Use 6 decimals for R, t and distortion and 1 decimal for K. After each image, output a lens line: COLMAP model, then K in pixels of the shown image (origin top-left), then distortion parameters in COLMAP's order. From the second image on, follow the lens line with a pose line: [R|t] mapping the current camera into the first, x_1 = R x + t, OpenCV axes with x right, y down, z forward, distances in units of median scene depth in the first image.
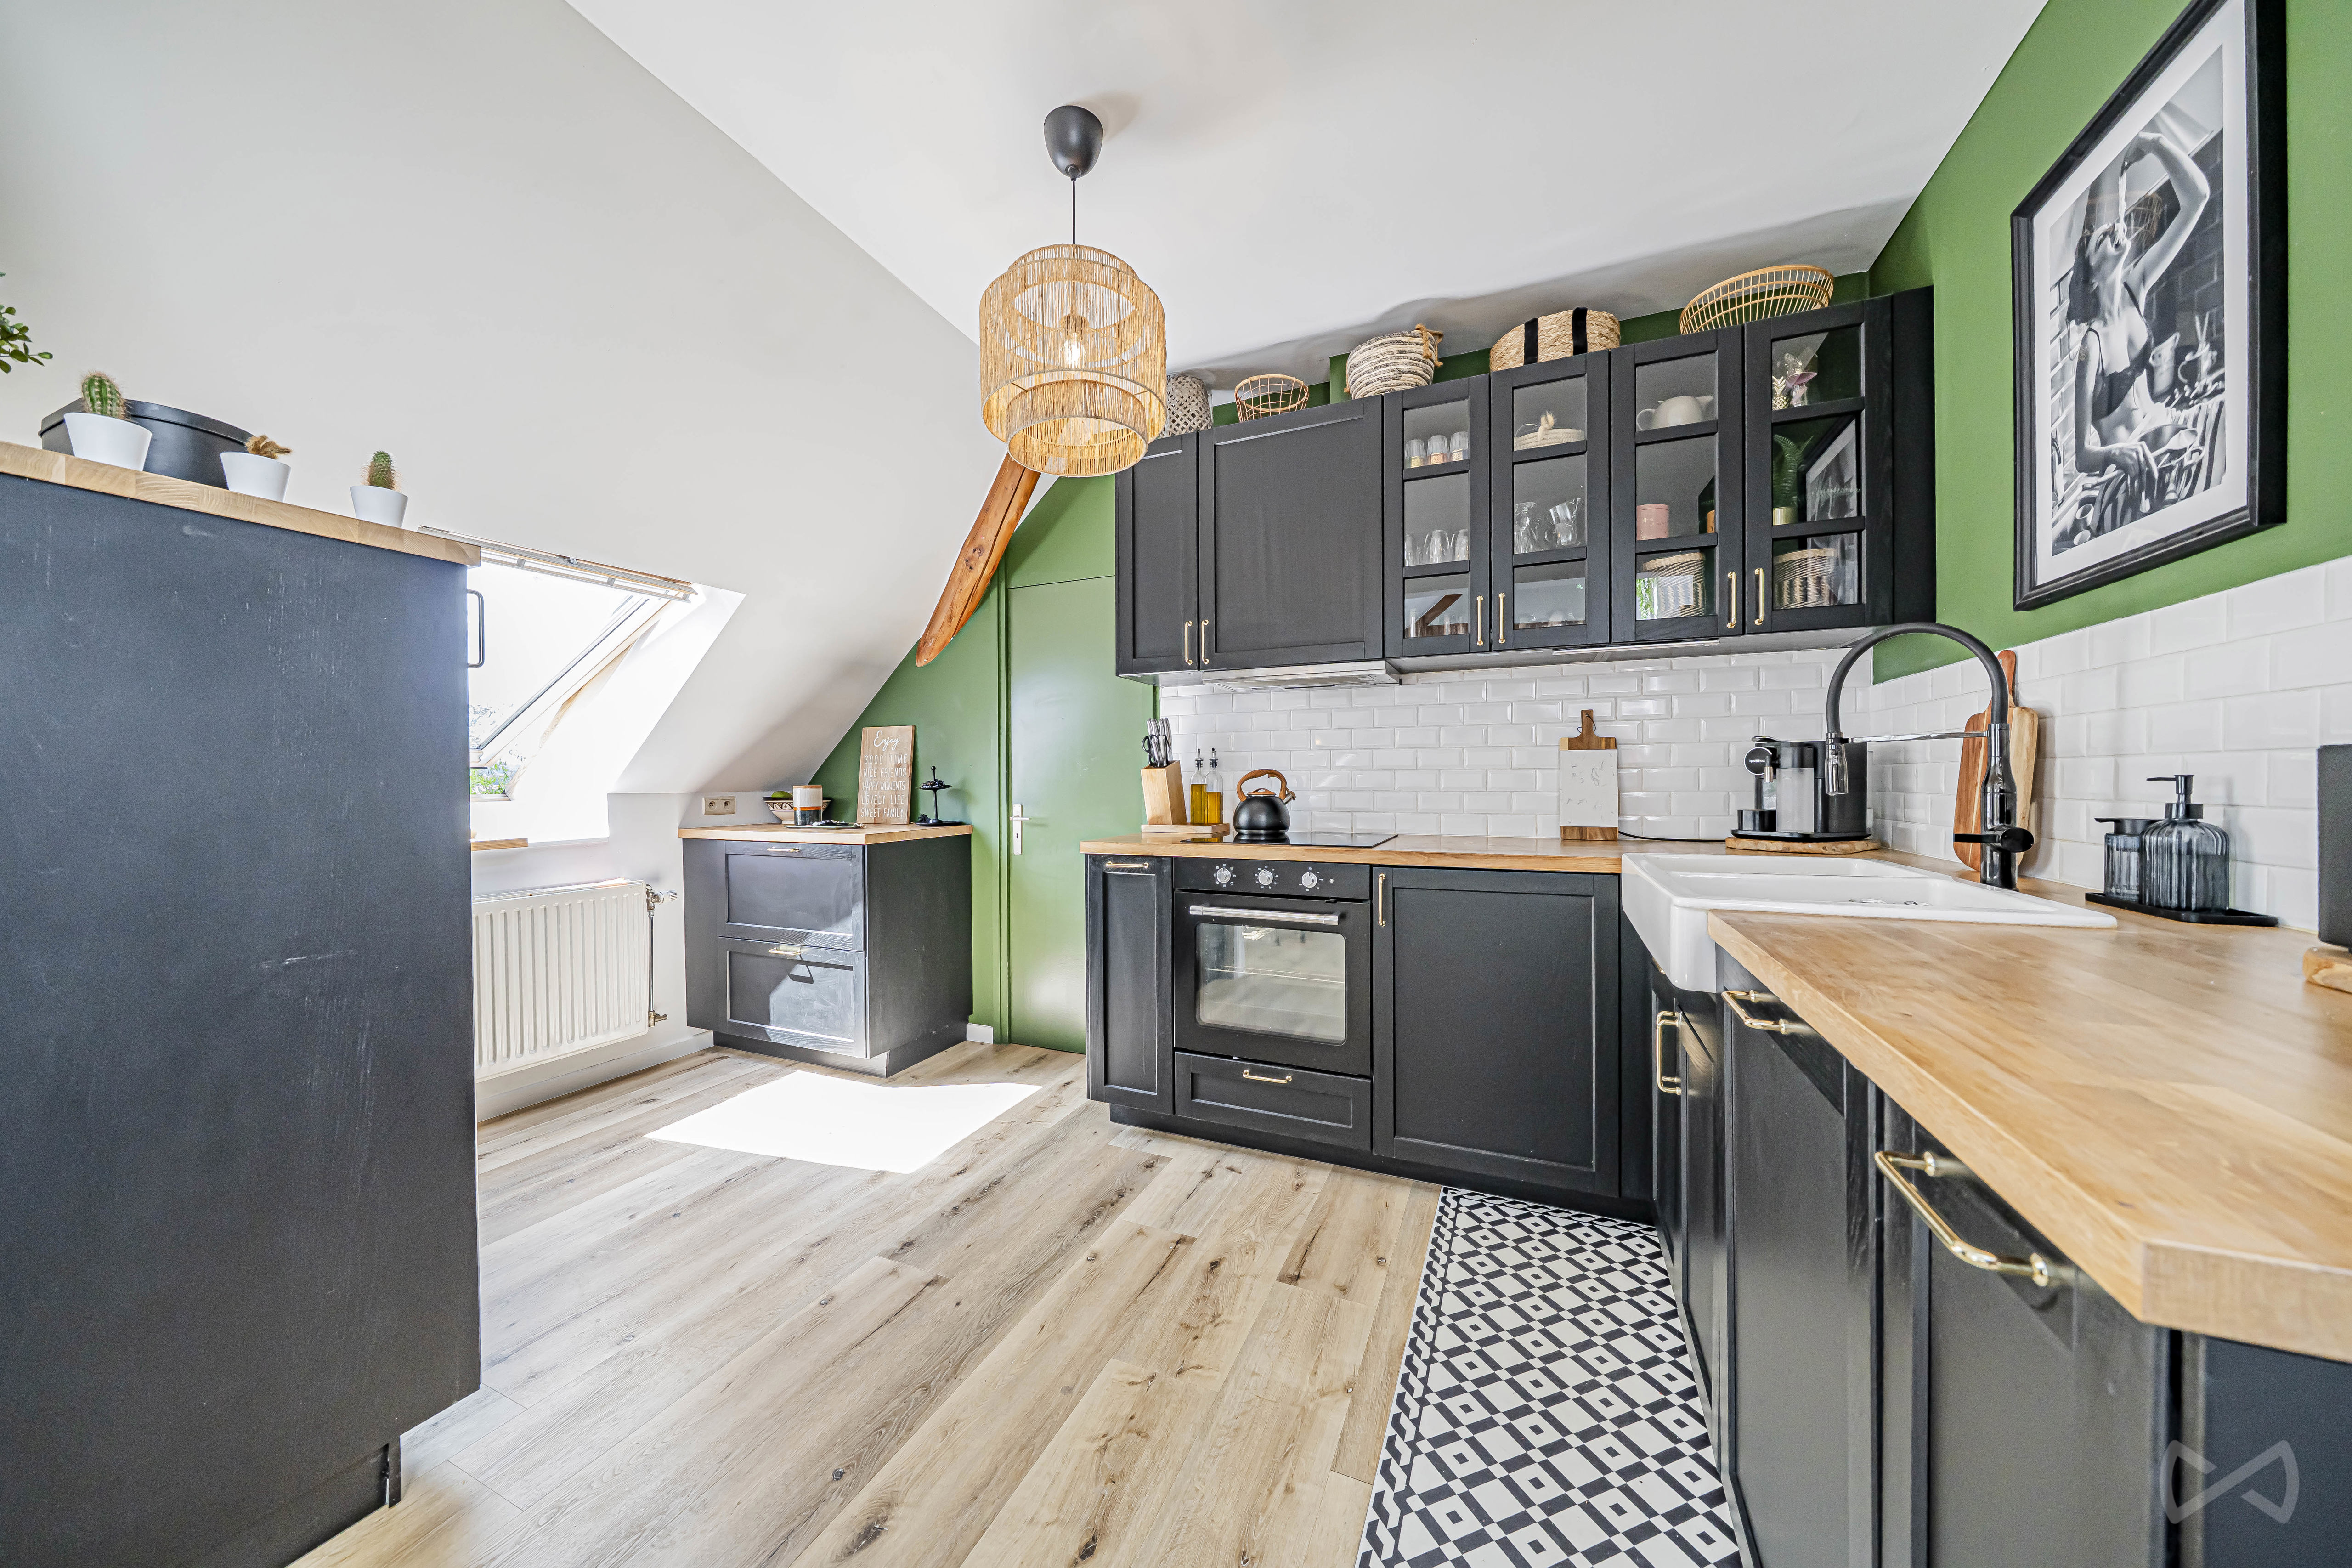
lens RADIAL K [[805.8, 0, 1182.4], [0, 805.8, 787.3], [0, 0, 1]] dist [-0.008335, -0.000301]
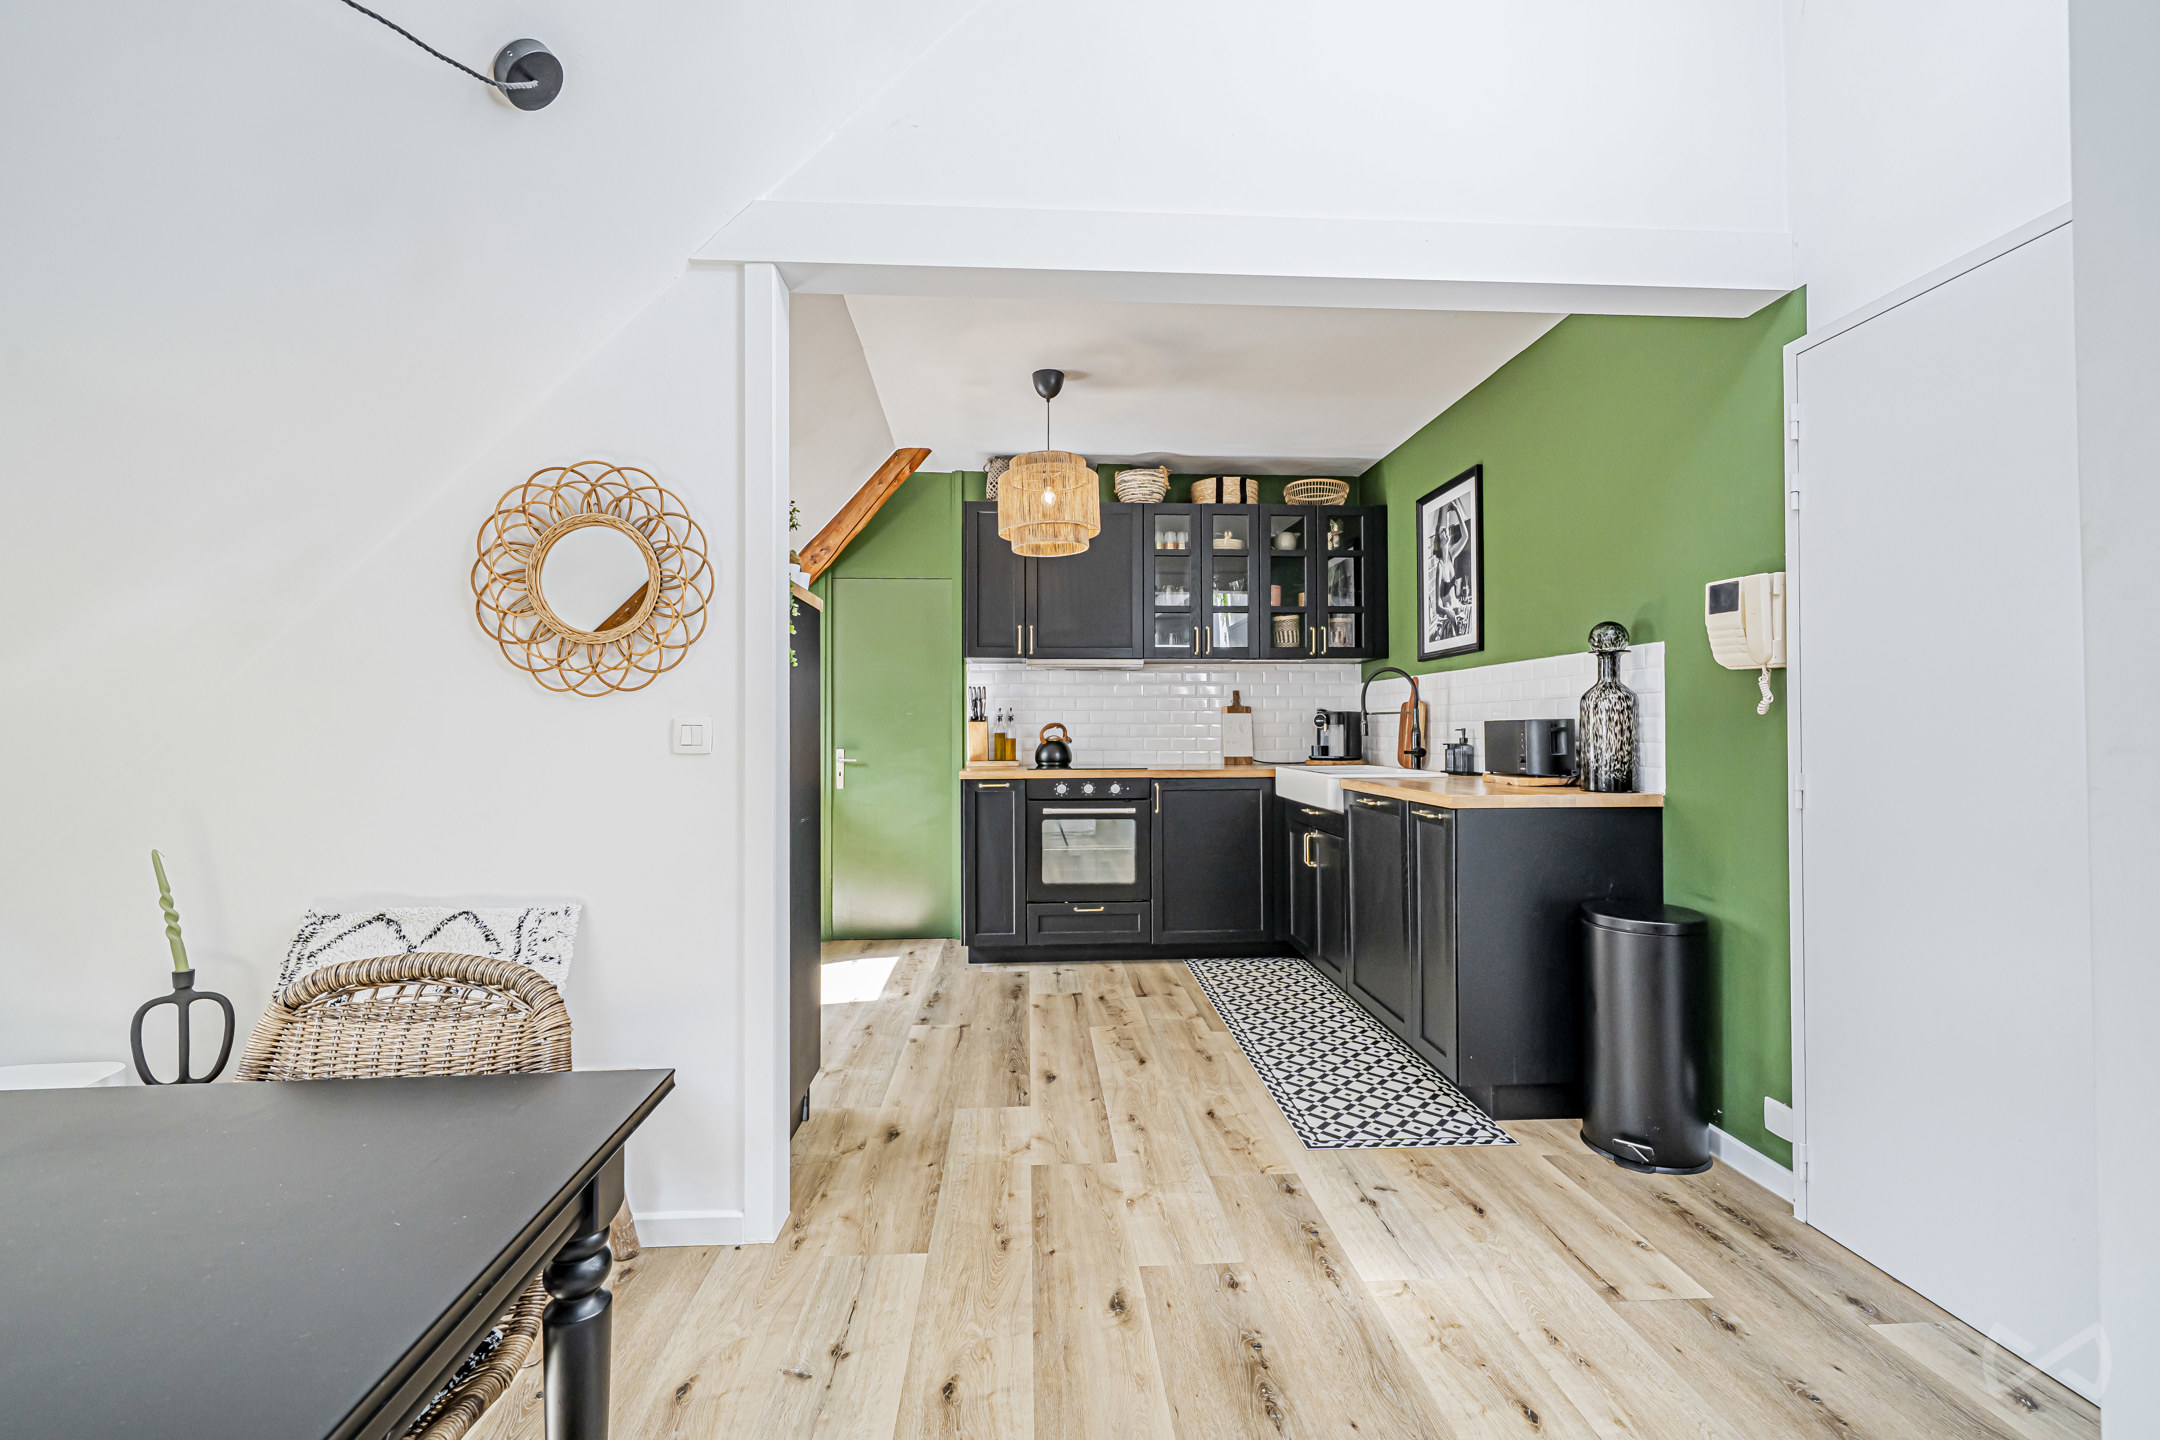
lens RADIAL K [[923.1, 0, 1102.1], [0, 923.1, 719.3], [0, 0, 1]] dist [-0.002410, -0.000439]
pose [[0.876578, 0.006797, 0.481212, -0.843760], [0.003696, 0.999776, -0.020855, 0.009051], [-0.481246, 0.020059, 0.876356, -0.731140]]
